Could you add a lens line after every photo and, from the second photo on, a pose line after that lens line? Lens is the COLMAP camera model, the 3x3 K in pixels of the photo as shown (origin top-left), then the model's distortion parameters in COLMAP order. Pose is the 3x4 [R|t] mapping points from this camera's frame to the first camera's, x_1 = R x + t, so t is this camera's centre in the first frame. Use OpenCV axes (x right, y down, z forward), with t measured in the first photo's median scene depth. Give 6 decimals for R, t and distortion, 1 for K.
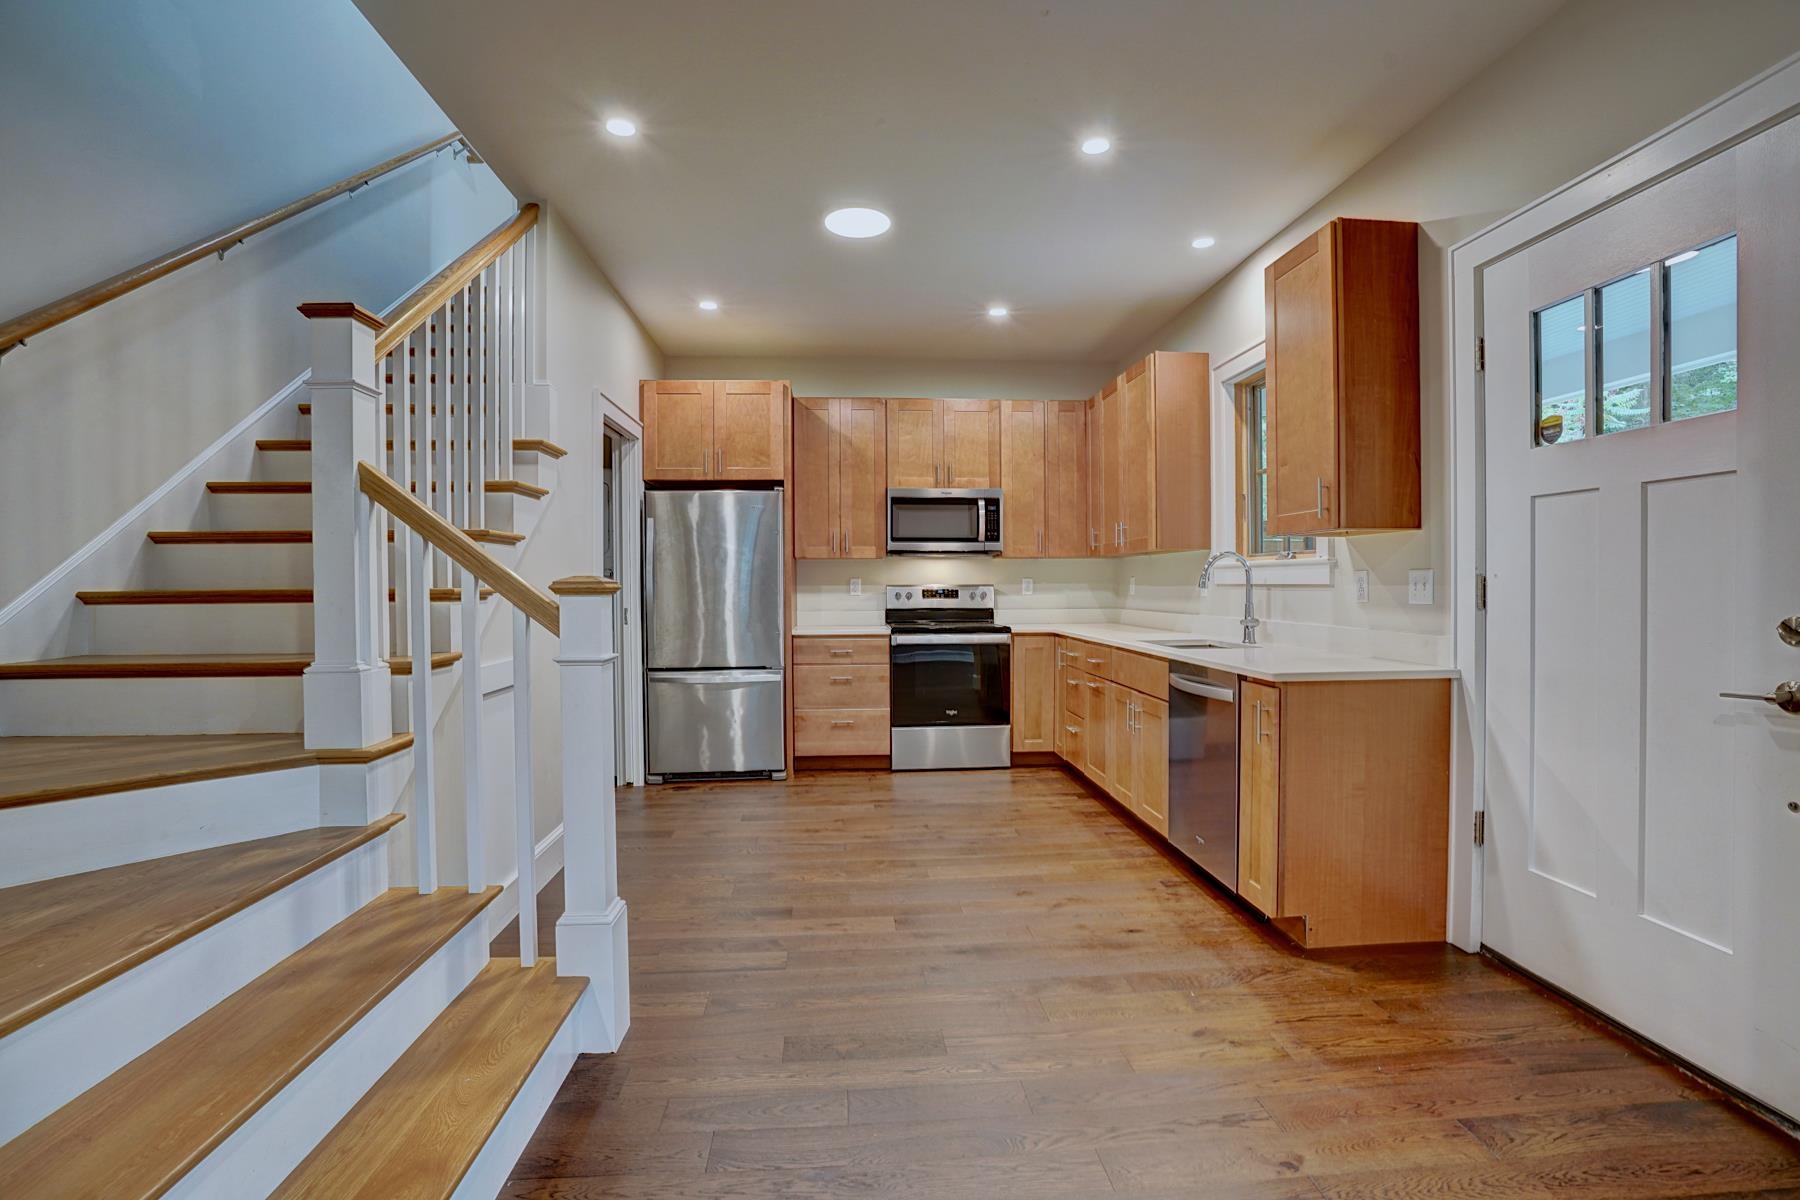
lens RADIAL K [[827.1, 0, 904.9], [0, 827.1, 598.3], [0, 0, 1]] dist [-0.074679, 0.029239]
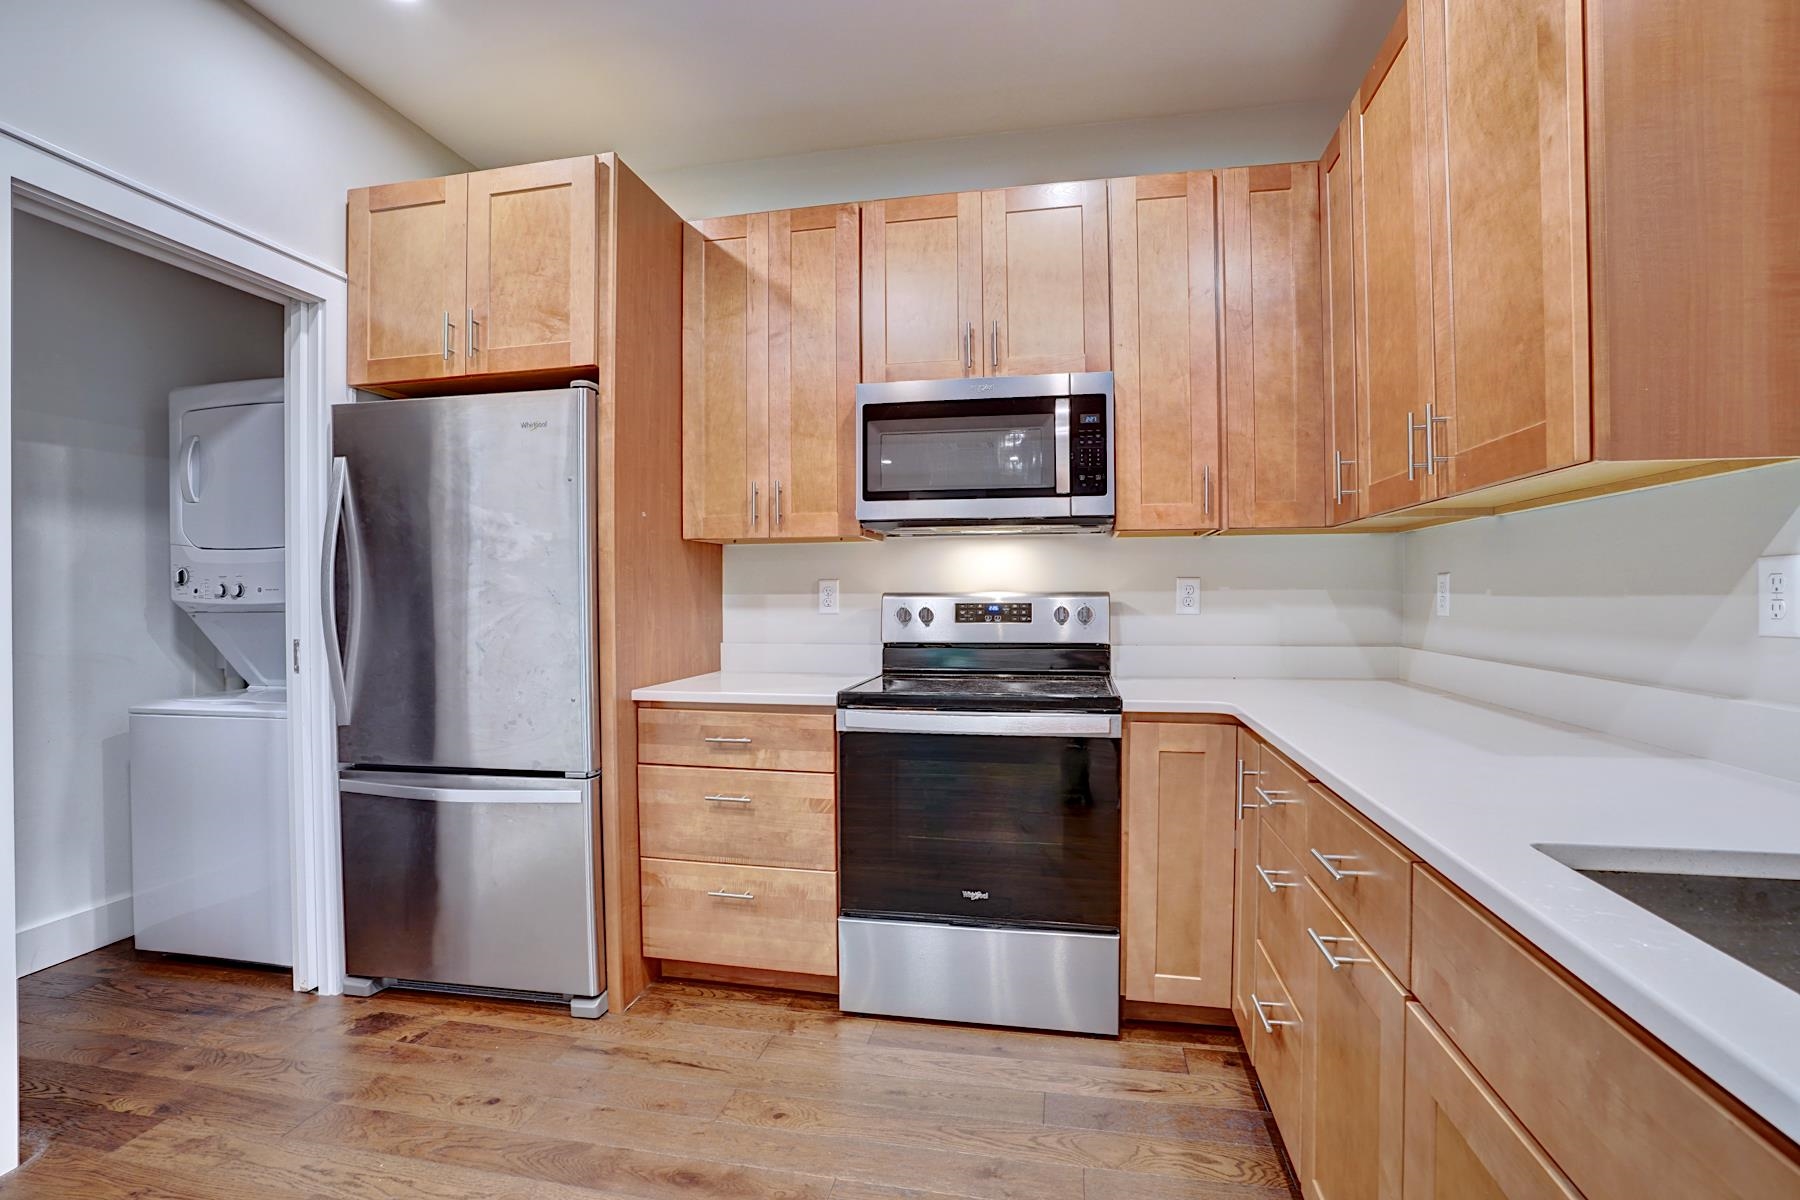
lens RADIAL K [[827.1, 0, 904.9], [0, 827.1, 598.3], [0, 0, 1]] dist [-0.074679, 0.029239]
pose [[0.963133, 0.000432, -0.269025, 0.159332], [-0.003134, 0.999949, -0.009612, -0.011446], [0.269007, 0.010101, 0.963085, 0.688771]]
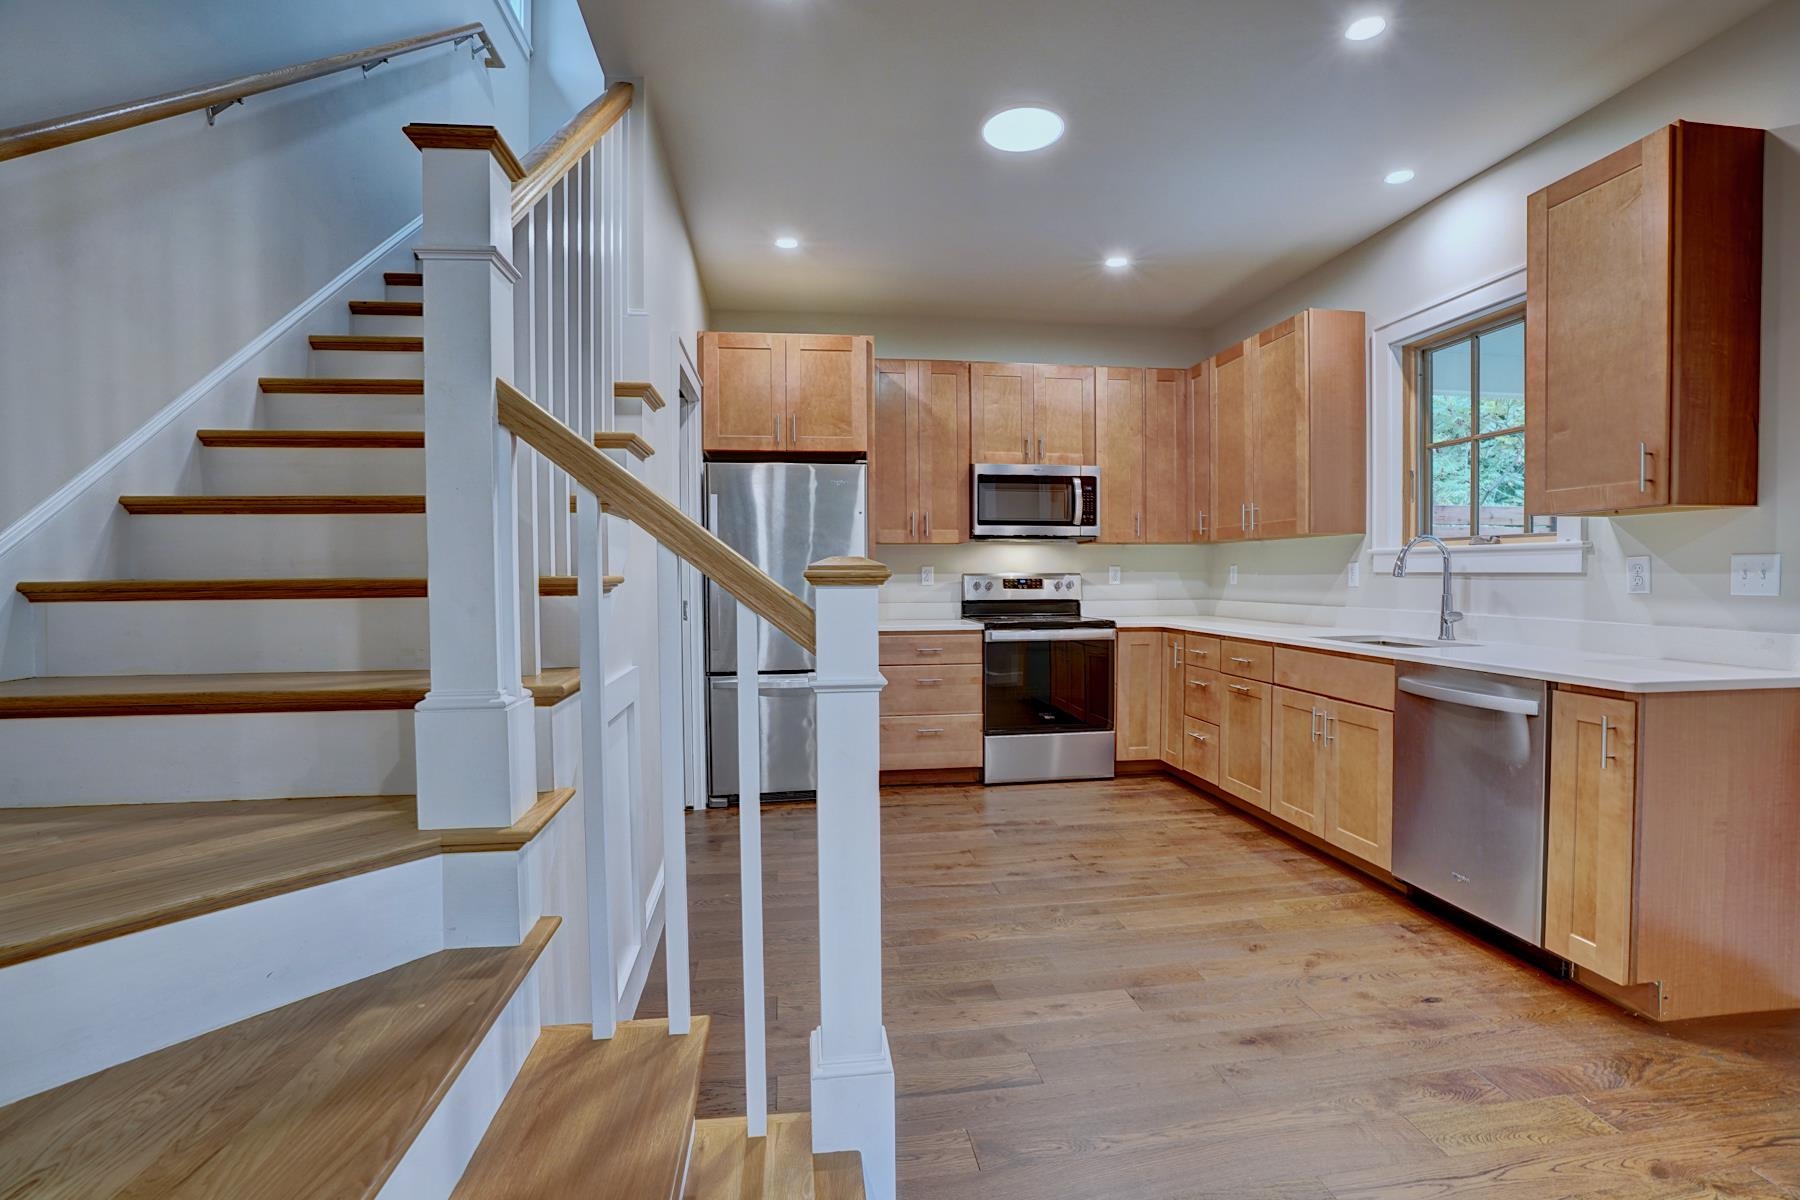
lens RADIAL K [[827.1, 0, 904.9], [0, 827.1, 598.3], [0, 0, 1]] dist [-0.074679, 0.029239]
pose [[0.998036, -0.002129, 0.062599, -0.182339], [0.001355, 0.999922, 0.012409, -0.001051], [-0.062621, -0.012300, 0.997962, 0.153788]]
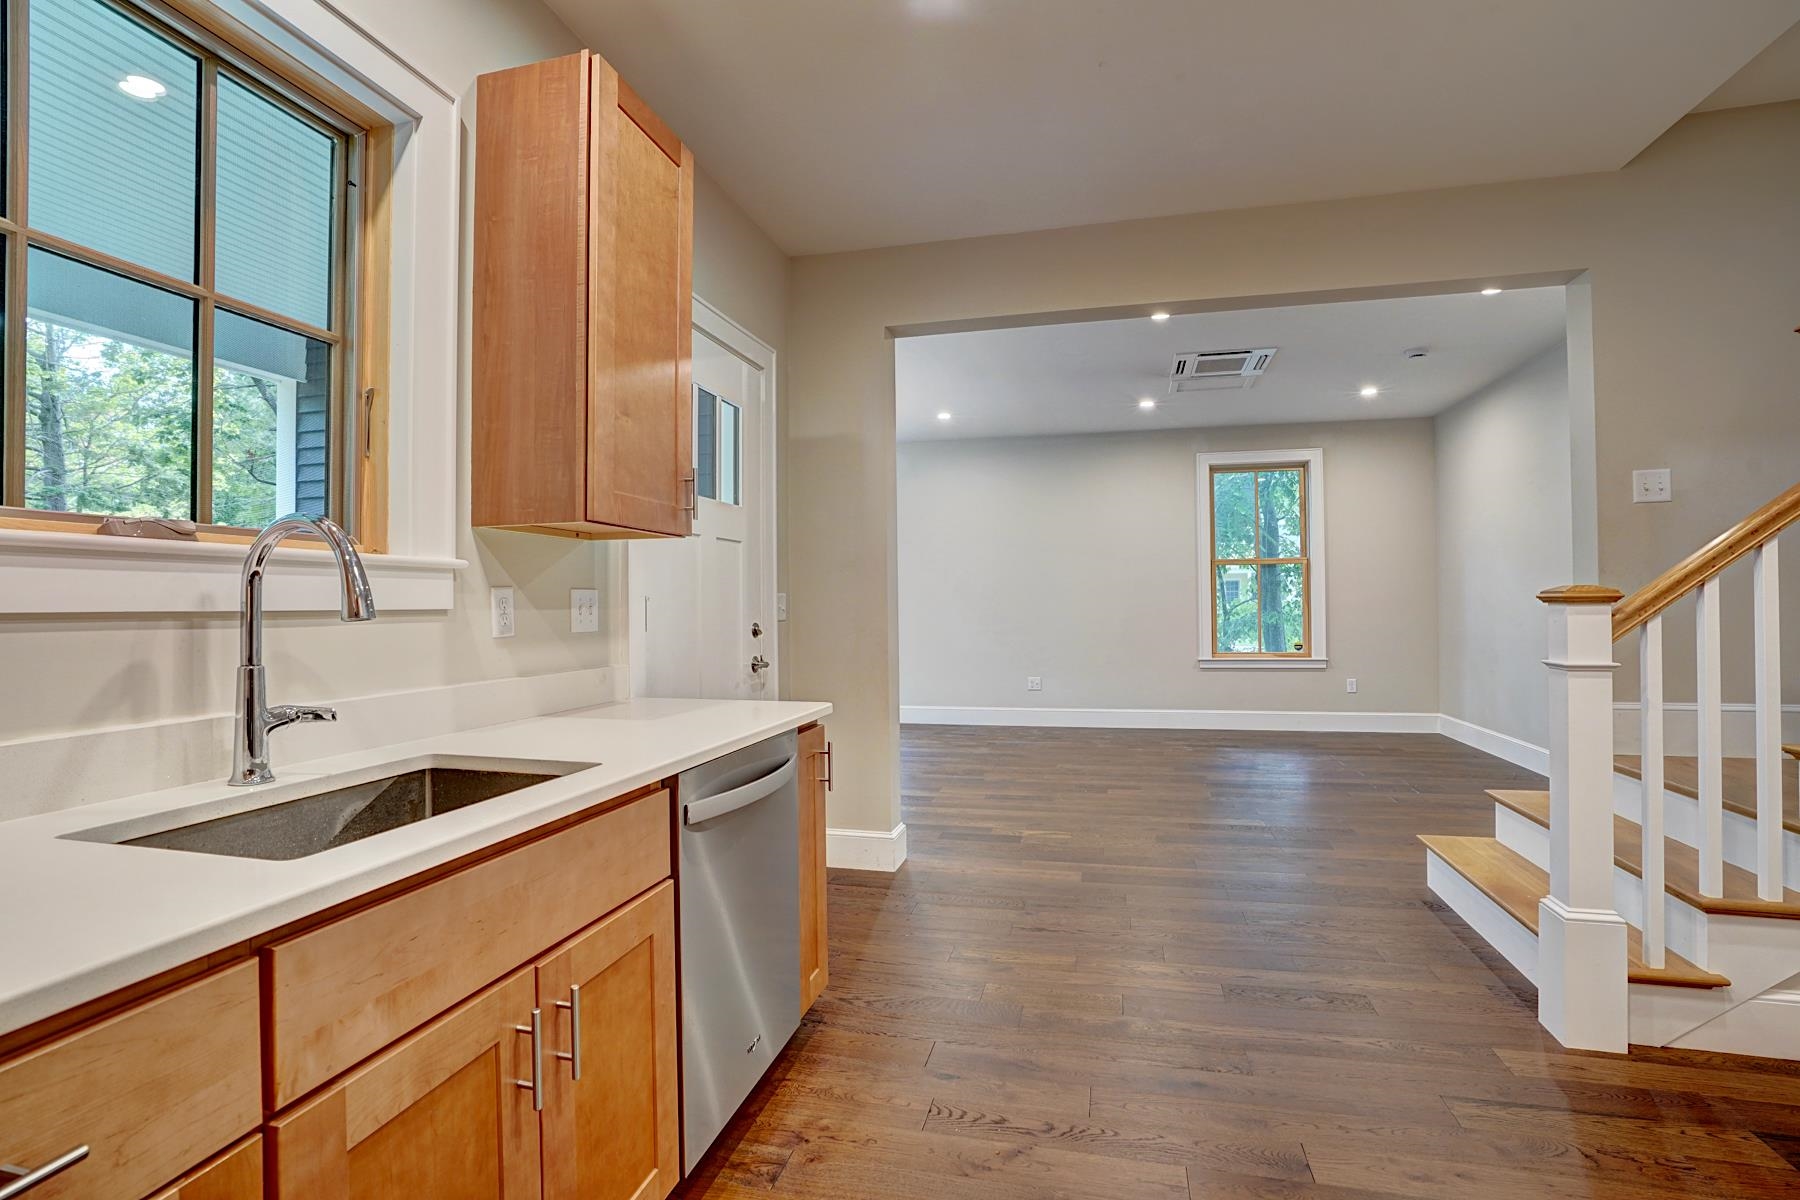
lens RADIAL K [[827.1, 0, 904.9], [0, 827.1, 598.3], [0, 0, 1]] dist [-0.074679, 0.029239]
pose [[-0.946855, 0.015135, 0.321305, 0.048140], [0.019227, 0.999769, 0.009565, -0.017940], [-0.321086, 0.015235, -0.946927, 1.057134]]
